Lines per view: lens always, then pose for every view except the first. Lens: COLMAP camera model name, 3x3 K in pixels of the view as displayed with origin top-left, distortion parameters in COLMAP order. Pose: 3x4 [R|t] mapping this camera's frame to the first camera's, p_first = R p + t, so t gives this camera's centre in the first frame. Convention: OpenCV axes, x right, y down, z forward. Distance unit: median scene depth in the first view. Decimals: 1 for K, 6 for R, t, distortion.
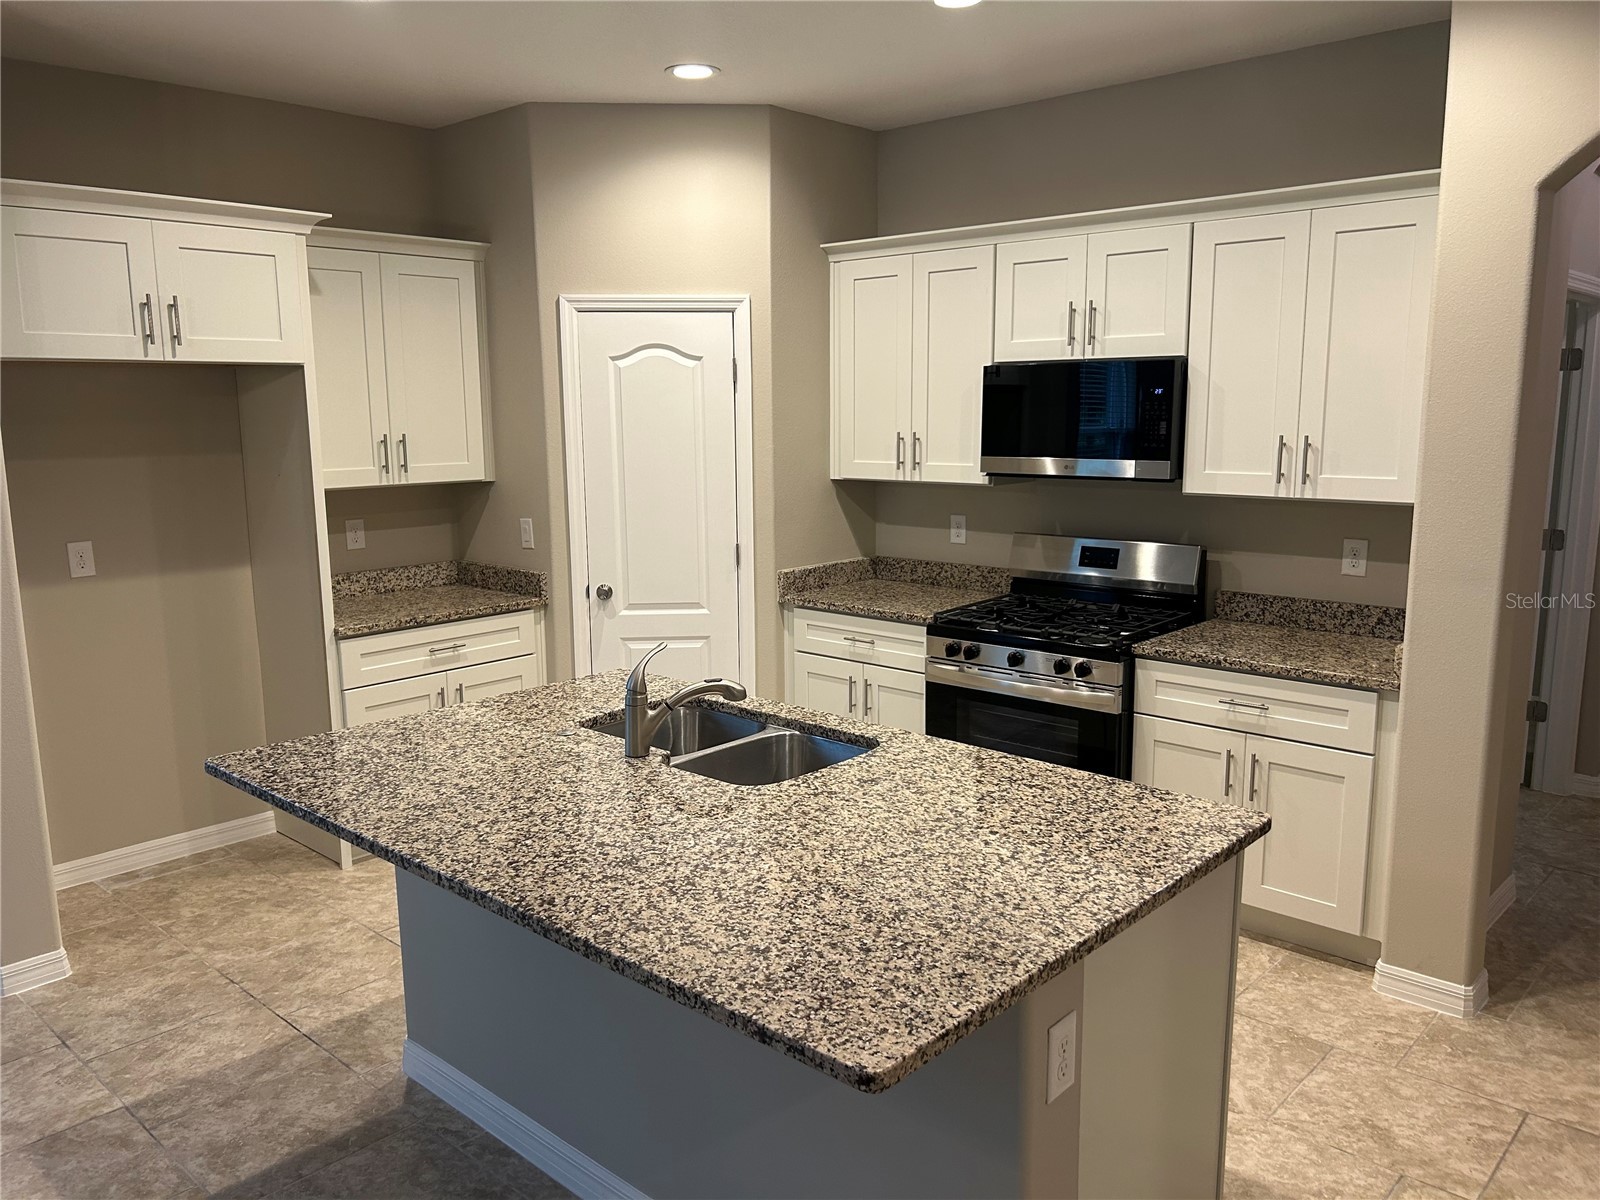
lens RADIAL K [[1199.7, 0, 808.0], [0, 1199.7, 603.8], [0, 0, 1]] dist [0.054085, -0.053411]
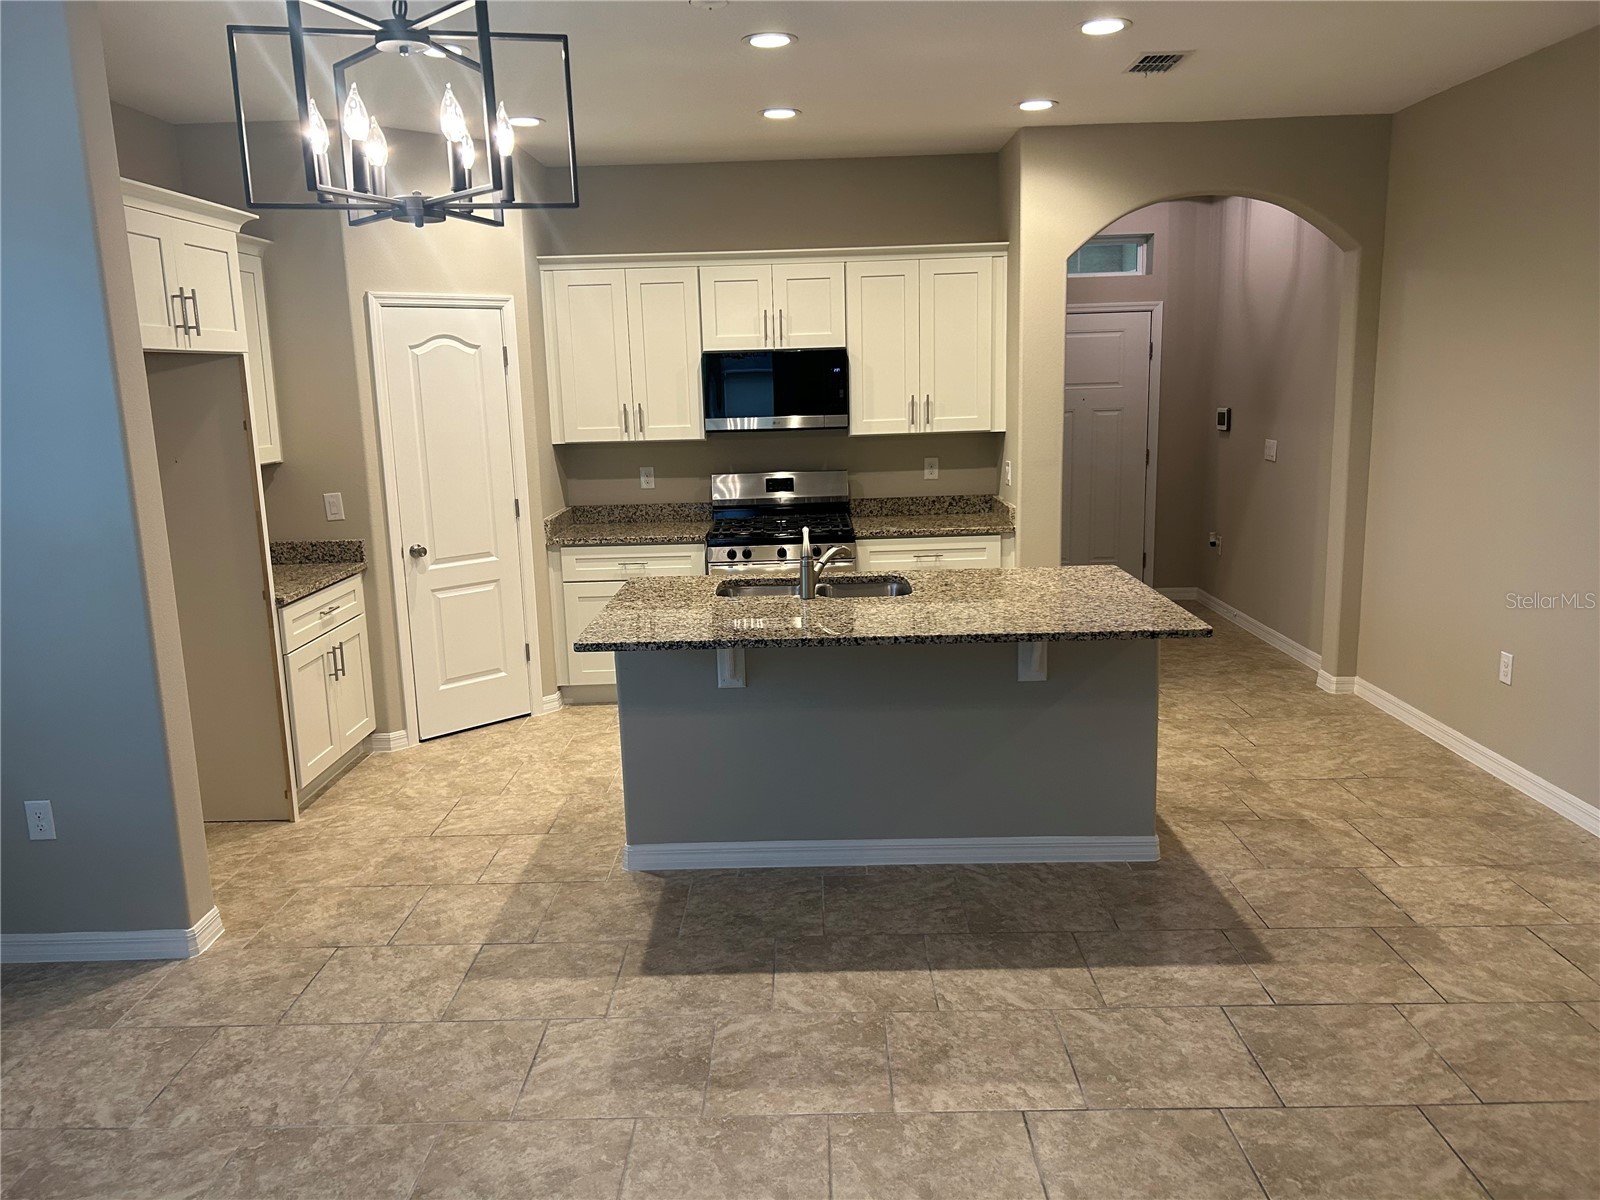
lens RADIAL K [[1199.7, 0, 789.4], [0, 1199.7, 598.1], [0, 0, 1]] dist [0.054085, -0.053411]
pose [[0.750346, -0.134418, 0.647234, -0.795784], [0.132926, 0.989789, 0.051456, 0.027513], [-0.647542, 0.047424, 0.760552, -0.125549]]
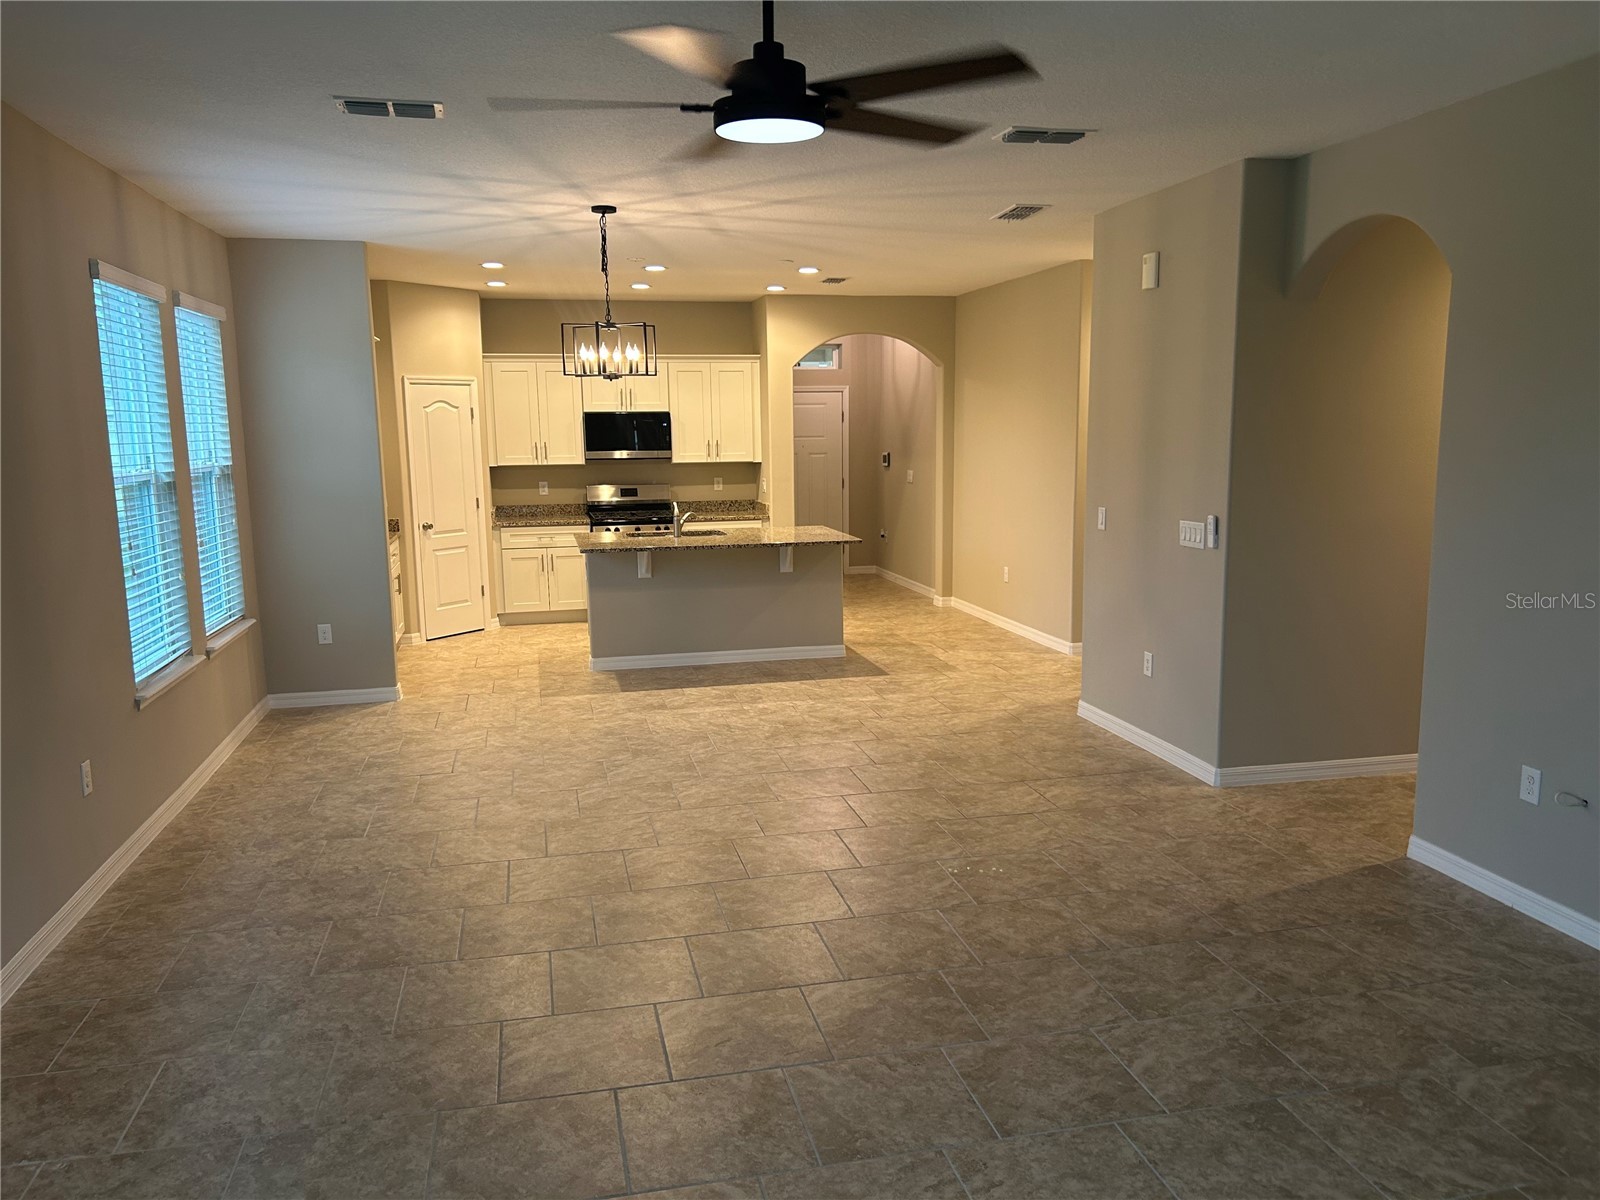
lens RADIAL K [[1199.7, 0, 810.2], [0, 1199.7, 616.9], [0, 0, 1]] dist [0.054085, -0.053411]
pose [[0.567748, -0.130678, 0.812764, -1.735152], [0.144121, 0.987850, 0.058155, 0.135454], [-0.810488, 0.084119, 0.579683, -0.762767]]
